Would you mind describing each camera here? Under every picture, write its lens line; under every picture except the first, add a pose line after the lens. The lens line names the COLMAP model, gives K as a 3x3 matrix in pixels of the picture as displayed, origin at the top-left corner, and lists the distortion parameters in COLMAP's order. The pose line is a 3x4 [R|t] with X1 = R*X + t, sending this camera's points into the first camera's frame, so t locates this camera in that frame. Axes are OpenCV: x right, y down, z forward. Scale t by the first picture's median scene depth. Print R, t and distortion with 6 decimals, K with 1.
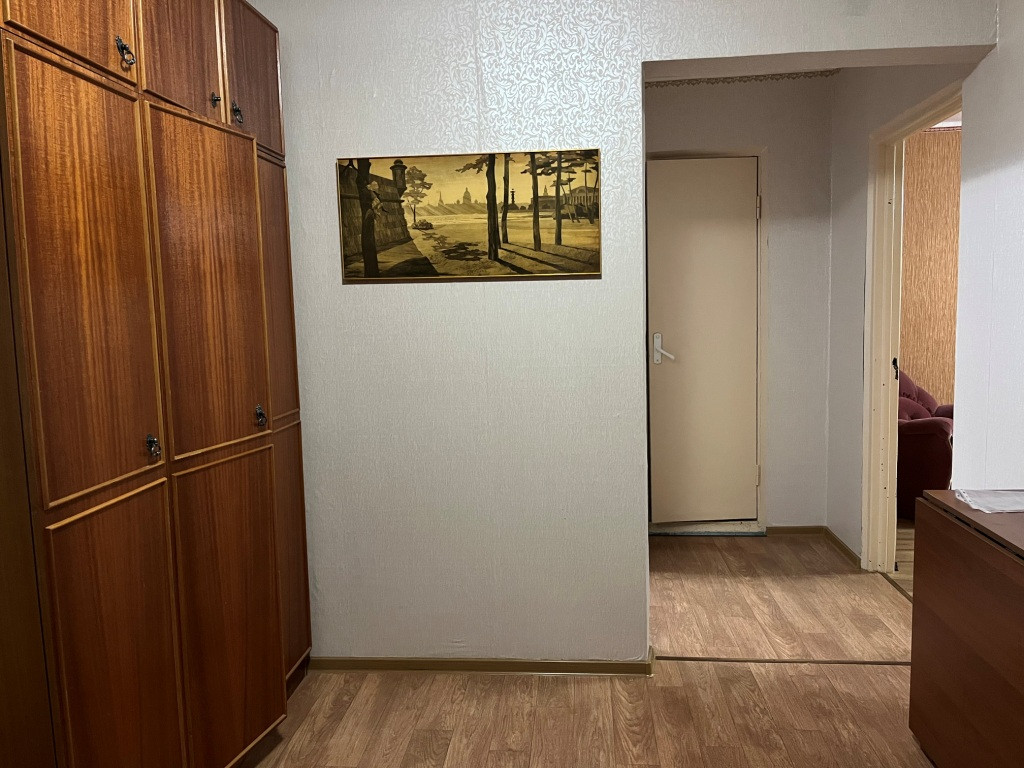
lens RADIAL K [[774.9, 0, 513.3], [0, 774.9, 388.1], [0, 0, 1]] dist [0.009430, 0.000897]
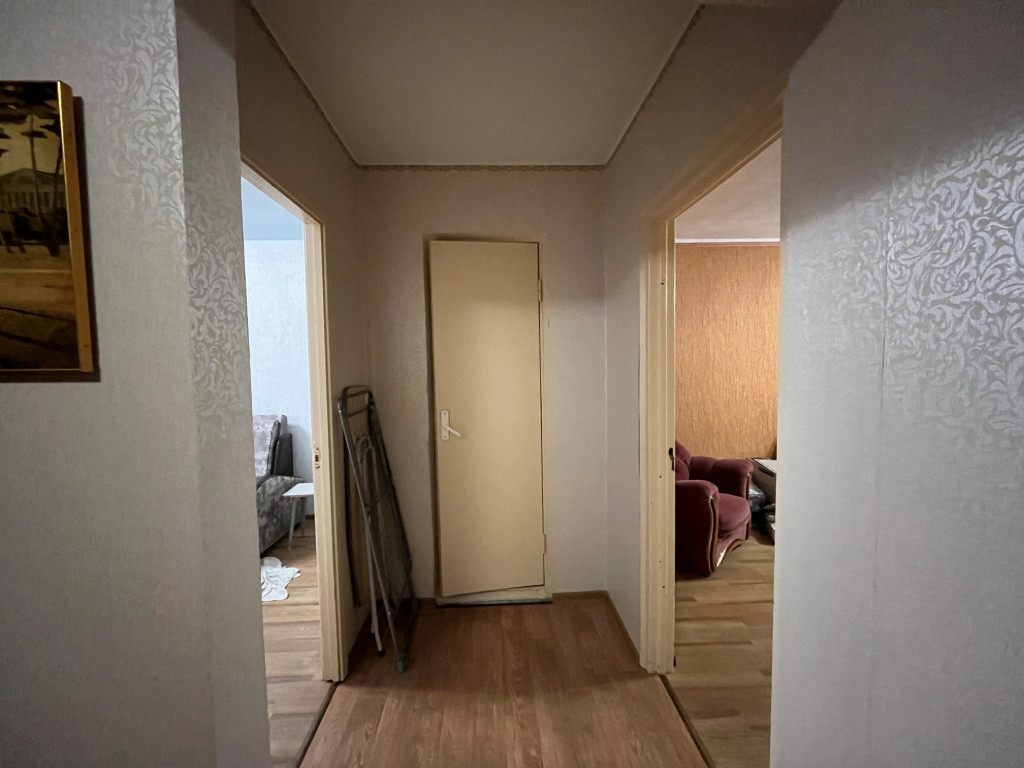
lens RADIAL K [[413.7, 0, 510.2], [0, 413.7, 381.0], [0, 0, 1]] dist [-0.013734, -0.000496]
pose [[0.990193, 0.004375, 0.139636, 0.227744], [0.003494, 0.998421, -0.056058, -0.091377], [-0.139661, 0.055996, 0.988615, 0.526872]]
